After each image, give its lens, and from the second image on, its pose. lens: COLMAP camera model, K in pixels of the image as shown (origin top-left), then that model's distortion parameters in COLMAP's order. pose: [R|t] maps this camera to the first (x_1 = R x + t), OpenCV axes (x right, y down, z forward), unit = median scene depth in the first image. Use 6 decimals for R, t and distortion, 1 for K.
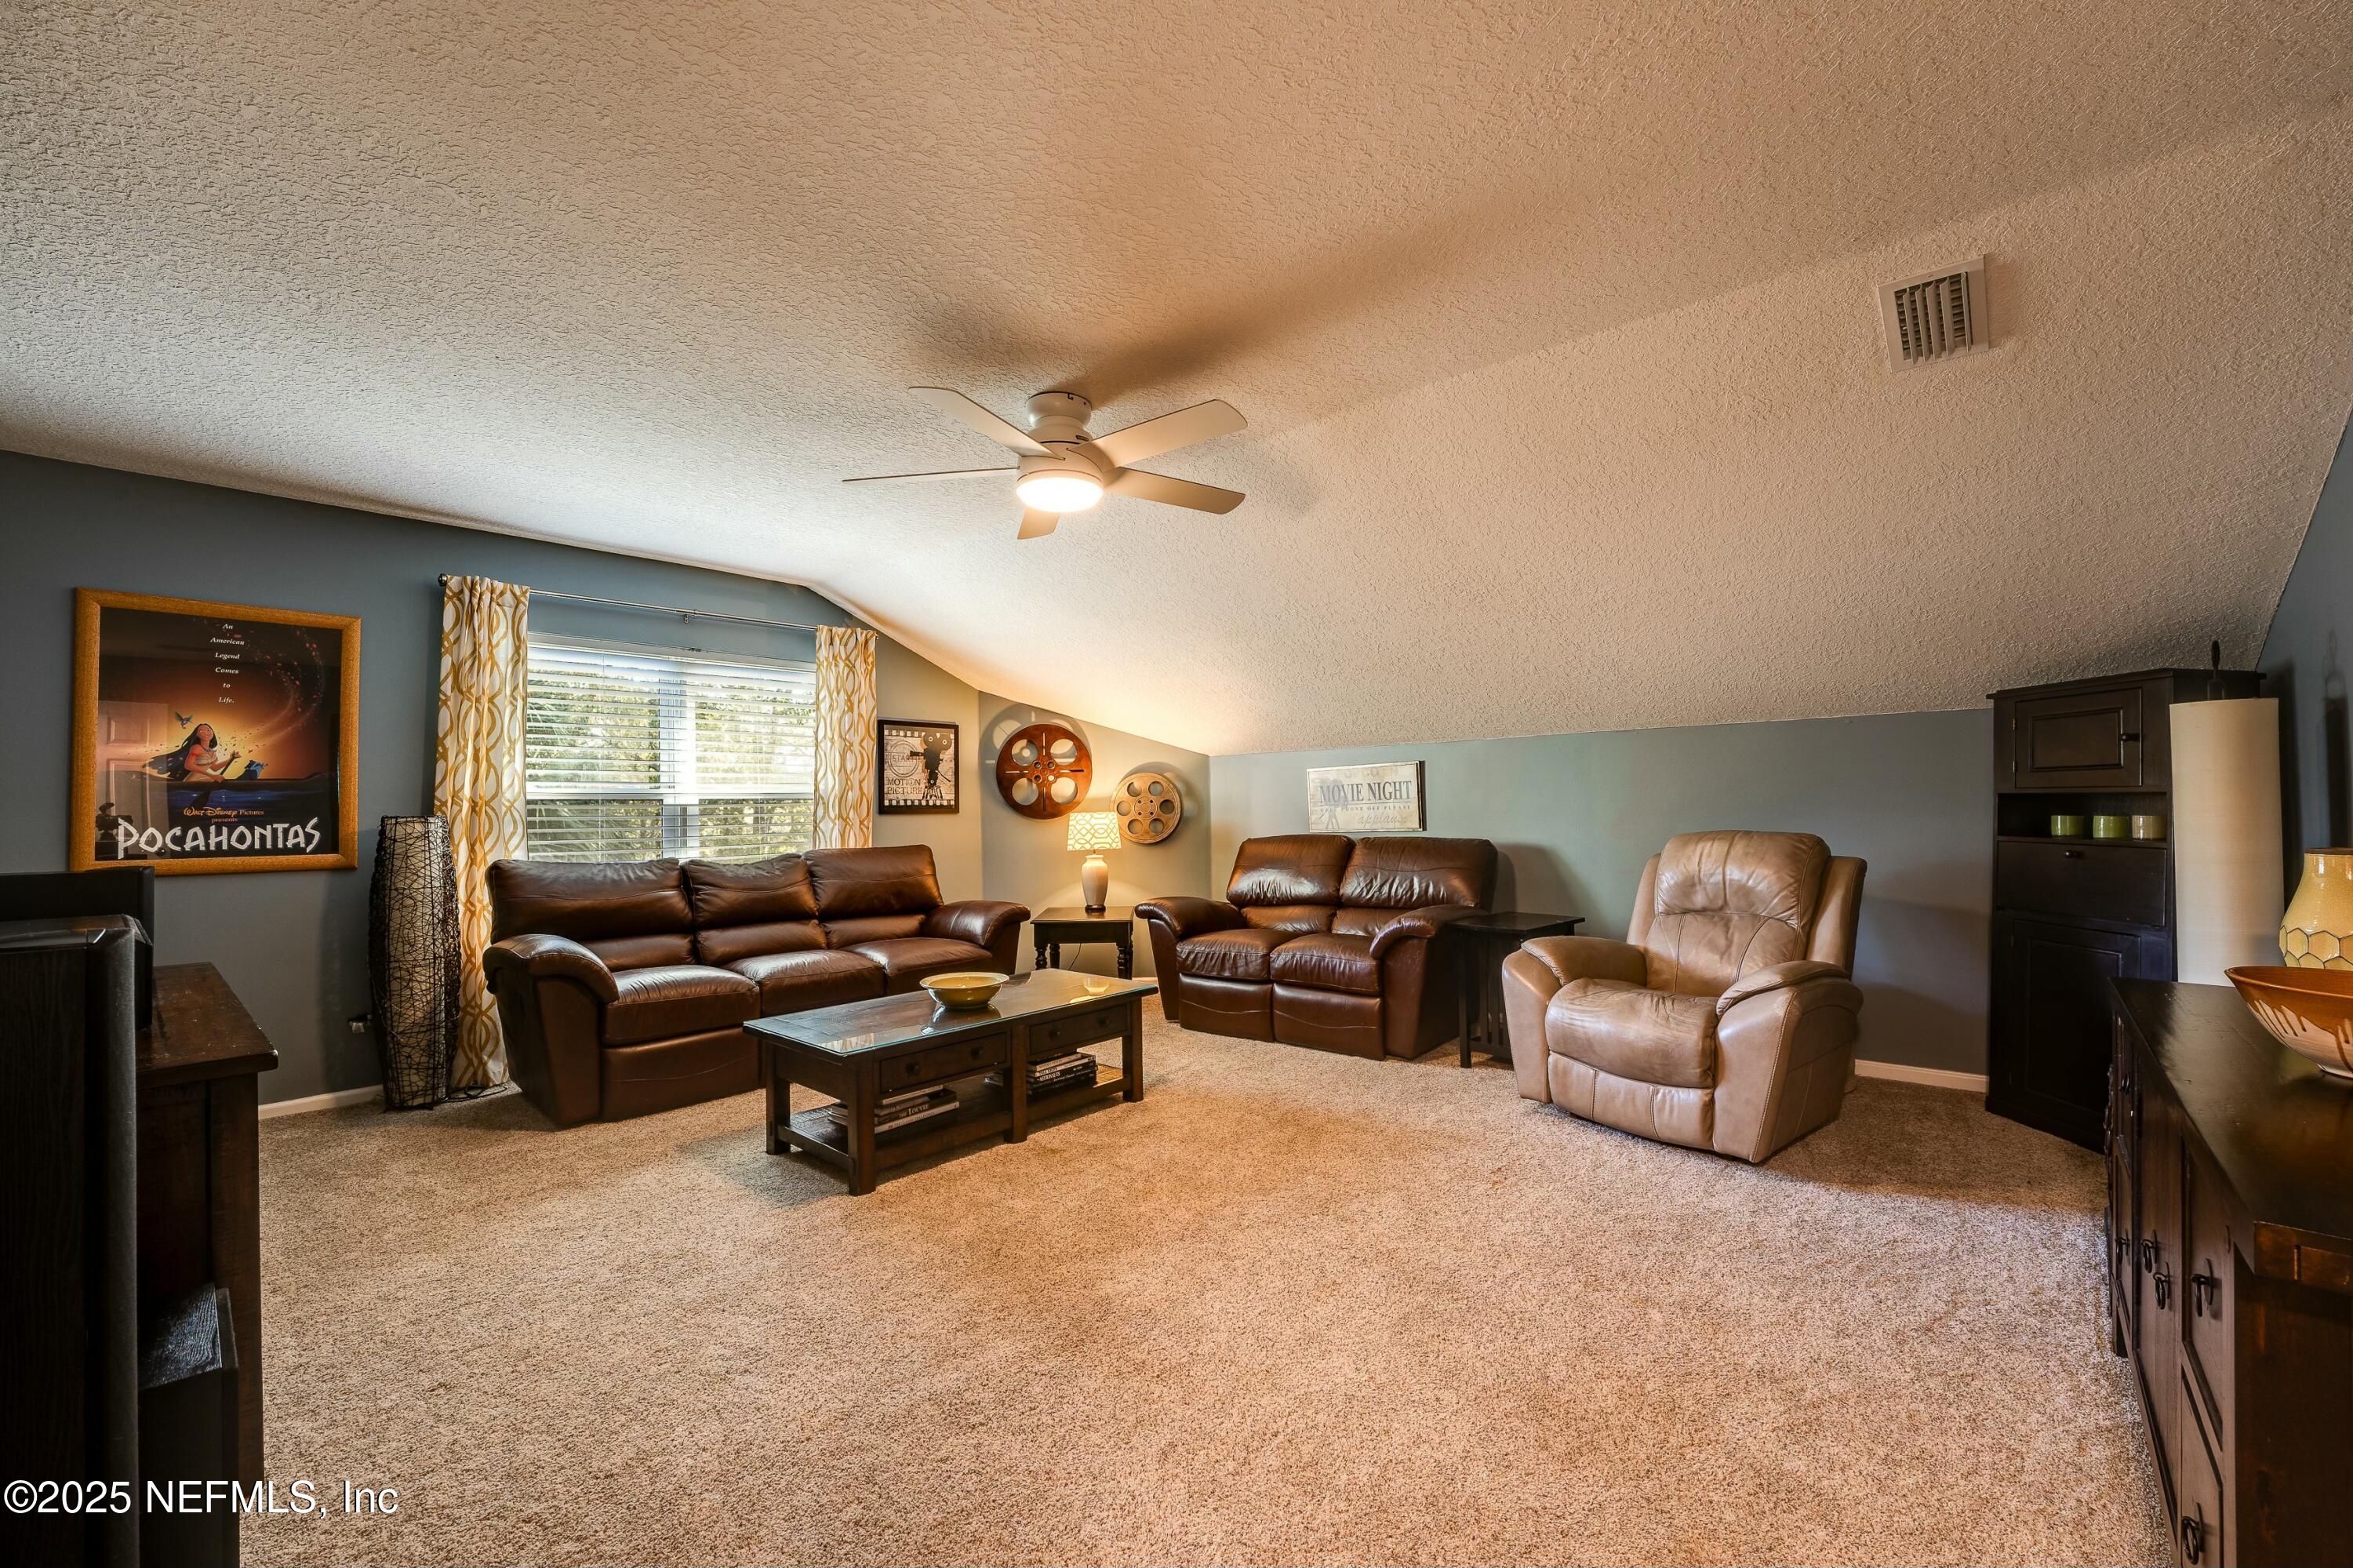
lens RADIAL K [[959.9, 0, 1173.8], [0, 959.9, 784.8], [0, 0, 1]] dist [-0.028071, 0.002083]
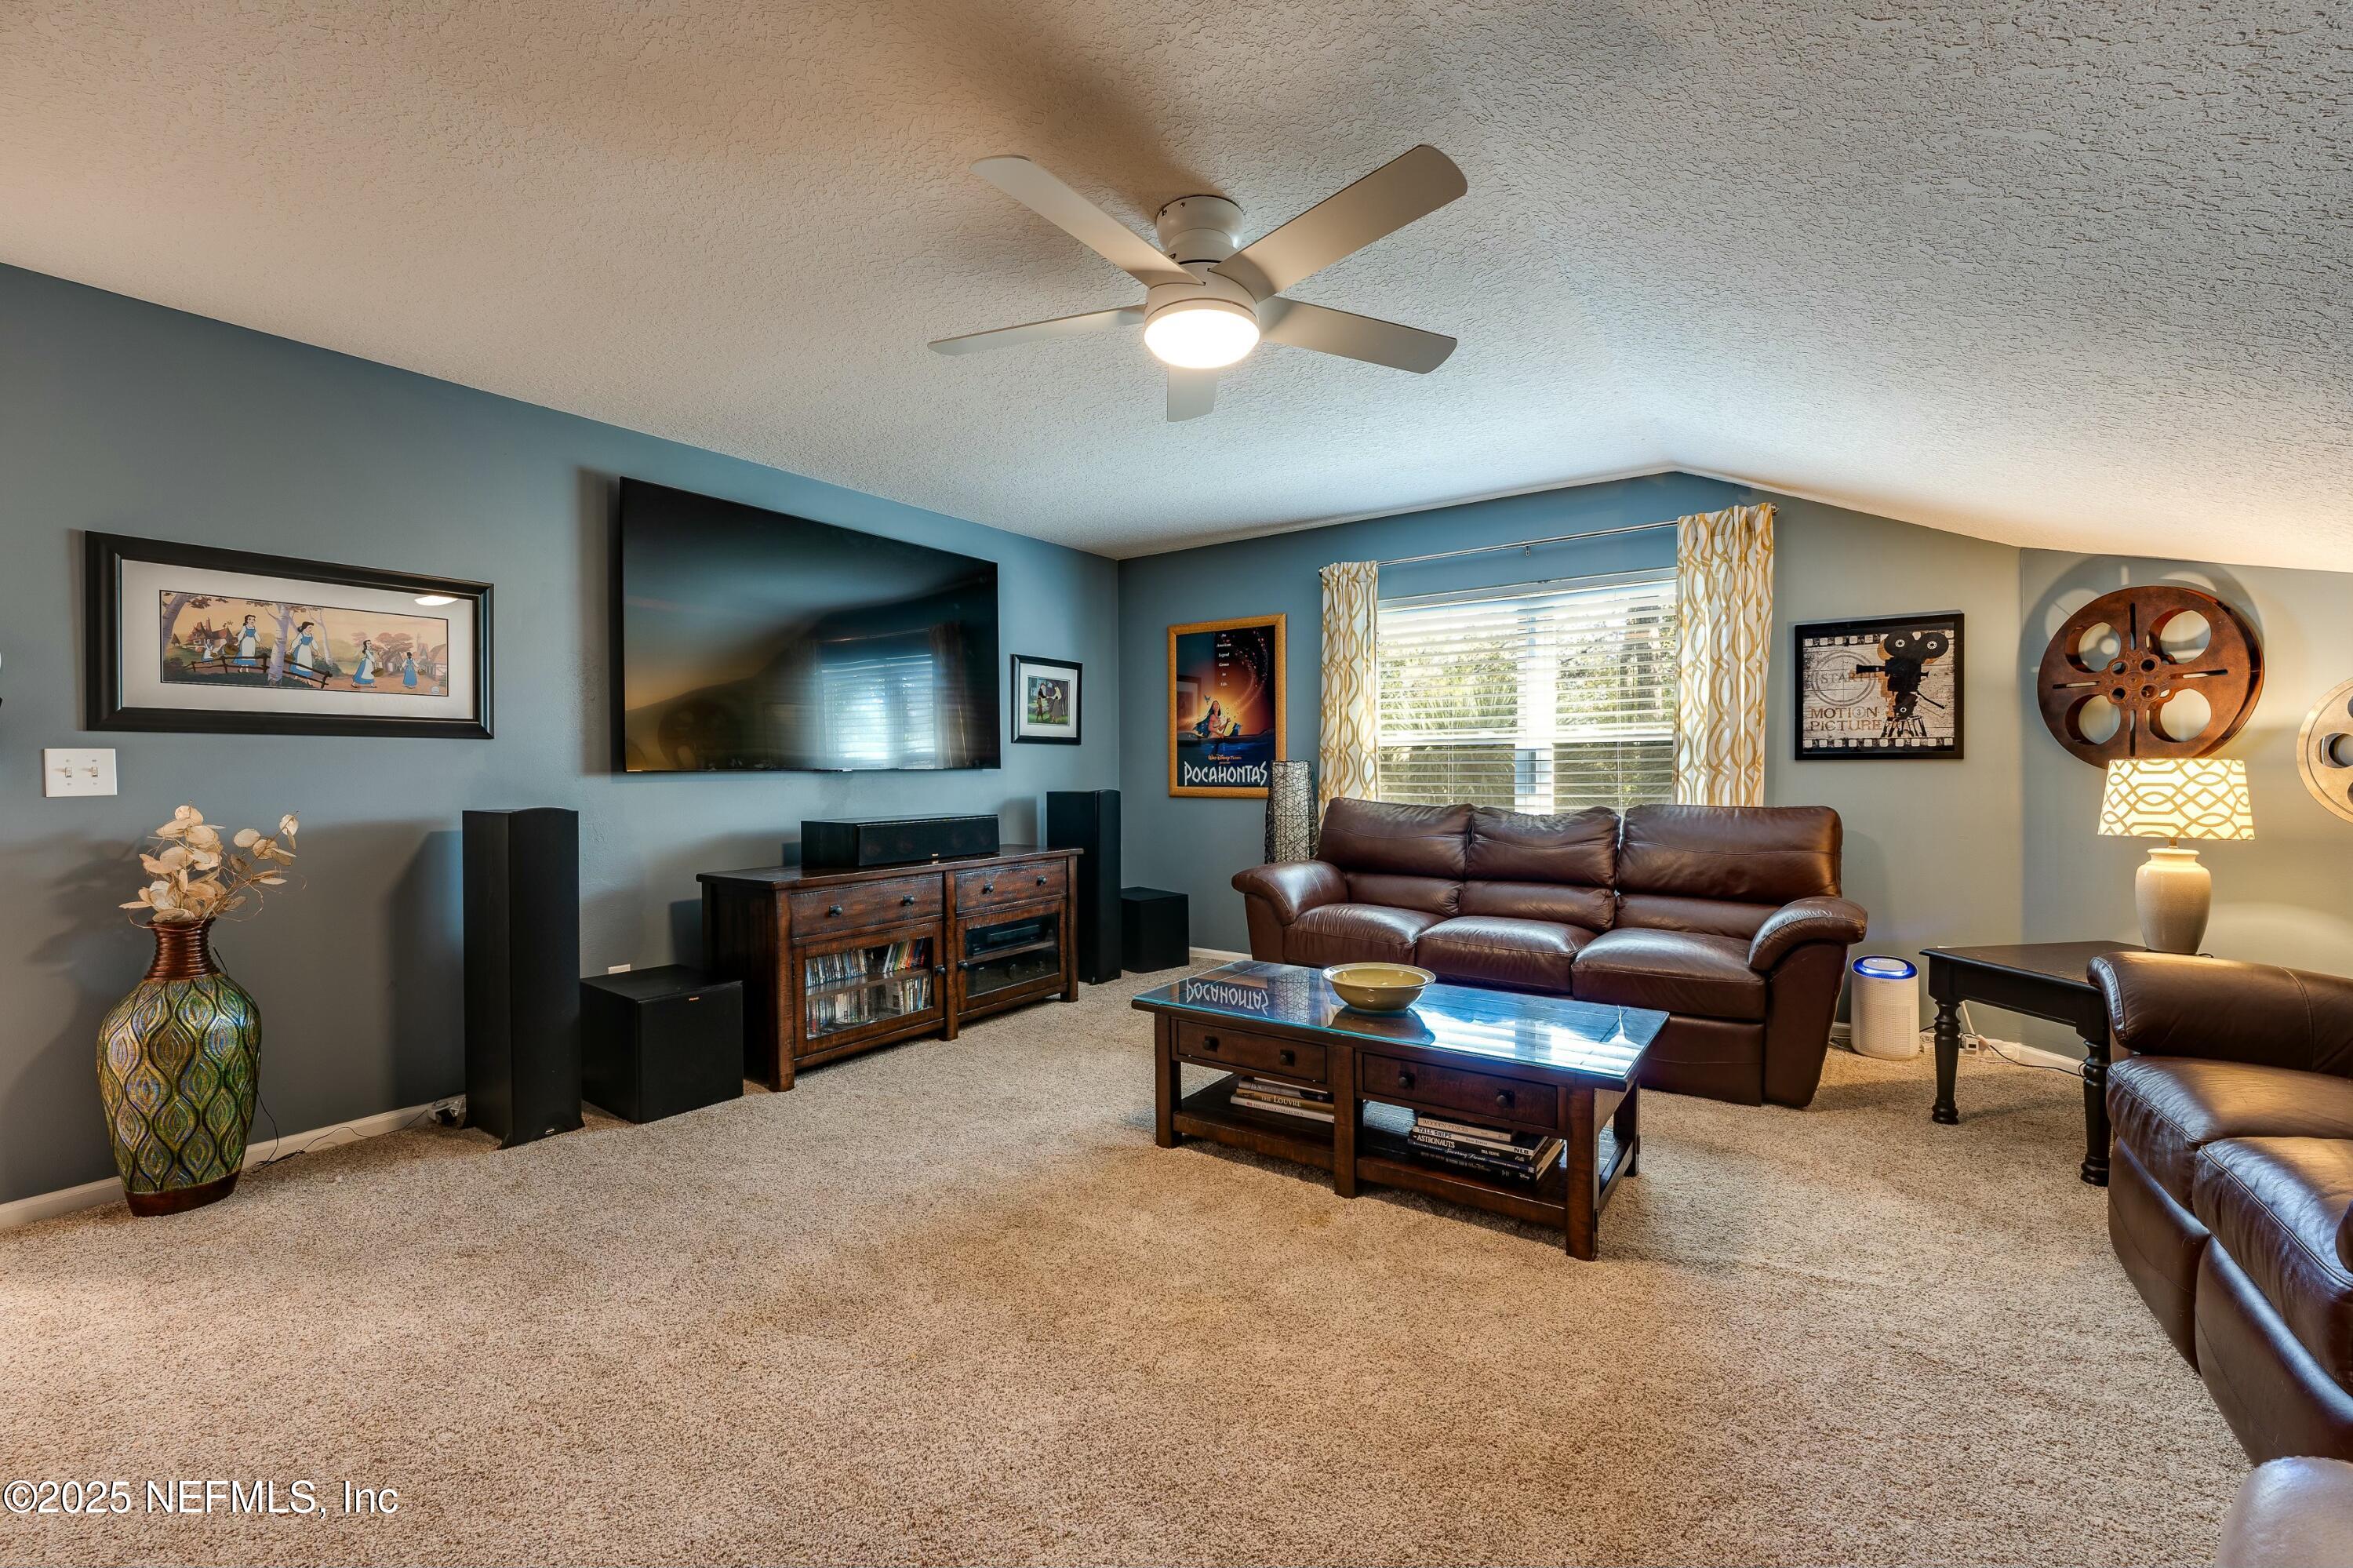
lens RADIAL K [[959.9, 0, 1175.9], [0, 959.9, 778.5], [0, 0, 1]] dist [-0.028071, 0.002083]
pose [[0.109227, 0.027029, -0.993649, 0.395450], [0.032773, 0.998989, 0.030777, 0.008936], [0.993476, -0.035926, 0.108231, 0.550404]]
